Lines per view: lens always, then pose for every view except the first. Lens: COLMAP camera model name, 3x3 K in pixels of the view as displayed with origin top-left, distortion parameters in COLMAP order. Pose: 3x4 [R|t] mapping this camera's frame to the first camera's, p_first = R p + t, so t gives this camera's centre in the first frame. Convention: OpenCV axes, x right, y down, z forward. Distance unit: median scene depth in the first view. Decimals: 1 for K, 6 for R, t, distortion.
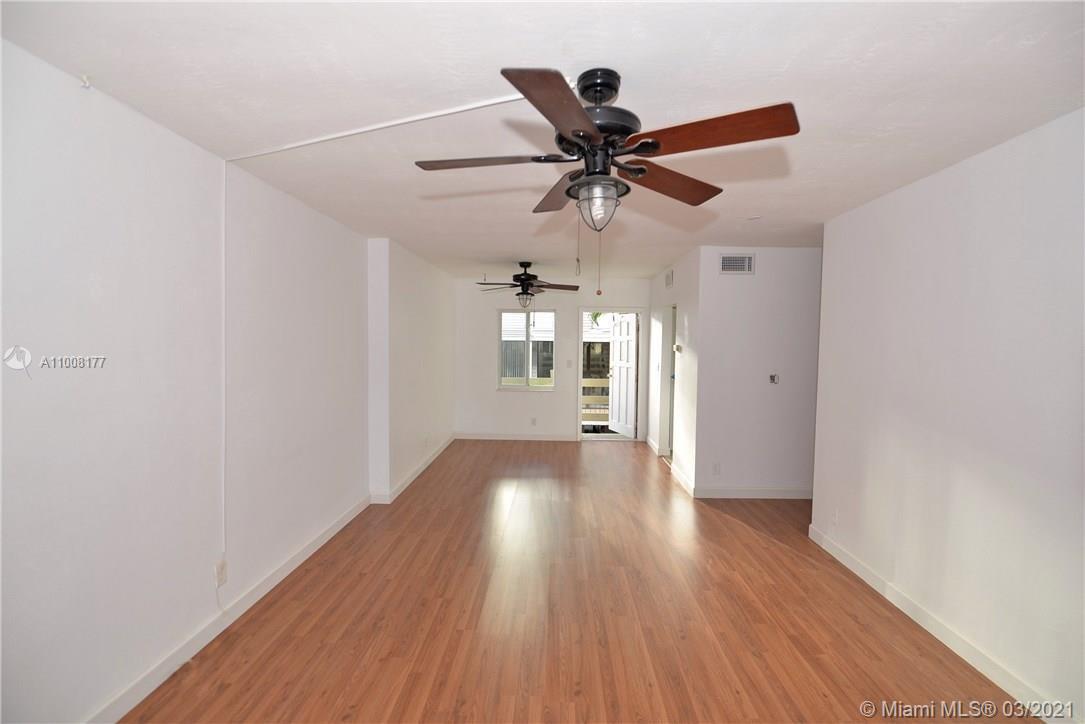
lens RADIAL K [[501.5, 0, 542.5], [0, 501.5, 362.0], [0, 0, 1]] dist [-0.020881, -0.000140]
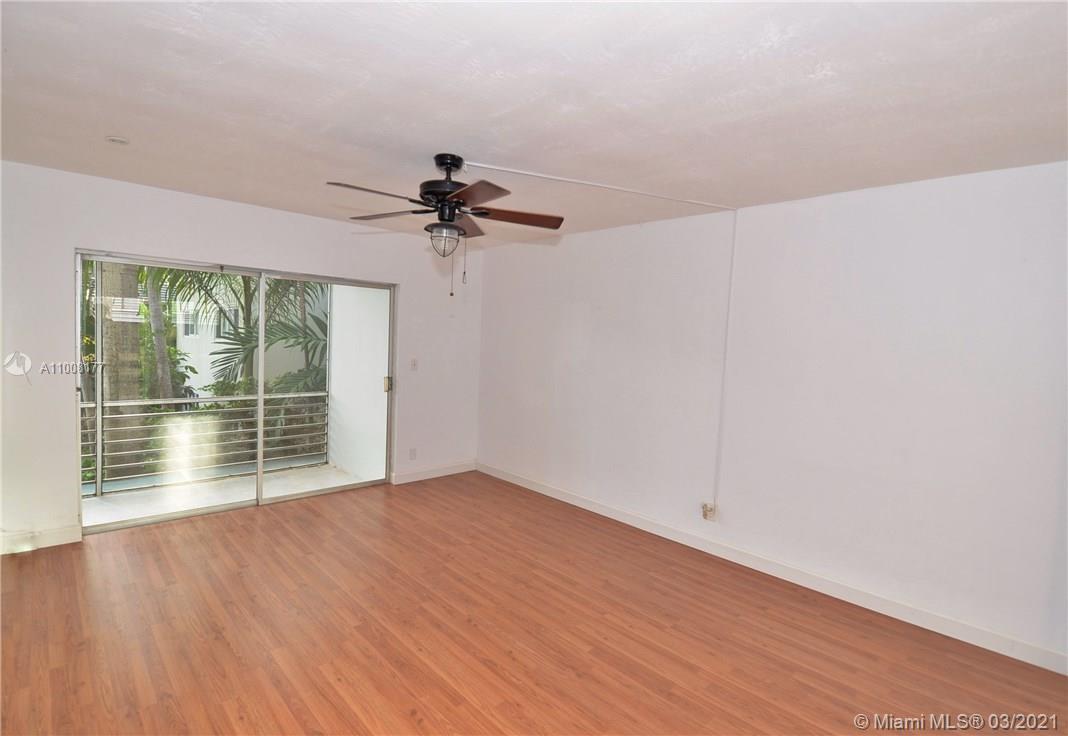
lens RADIAL K [[504.6, 0, 534.0], [0, 504.6, 368.0], [0, 0, 1]] dist [-0.015462, -0.000126]
pose [[-0.717726, 0.002169, -0.696322, 0.626702], [-0.075881, 0.993796, 0.081309, -0.045521], [0.692178, 0.111195, -0.713109, 1.480846]]
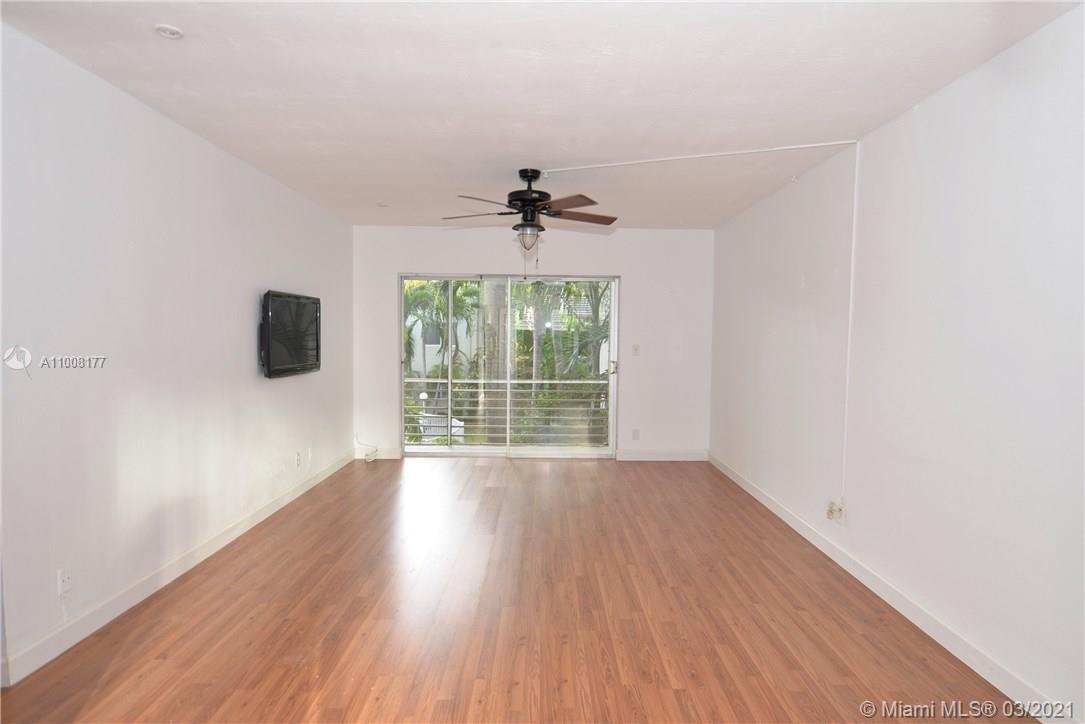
lens RADIAL K [[565.7, 0, 542.5], [0, 565.7, 362.0], [0, 0, 1]] dist [0.001615, 0.000237]
pose [[-0.999399, -0.018781, -0.029145, 0.070416], [-0.021377, 0.995579, 0.091461, -0.019721], [0.027299, 0.092029, -0.995382, 2.054818]]
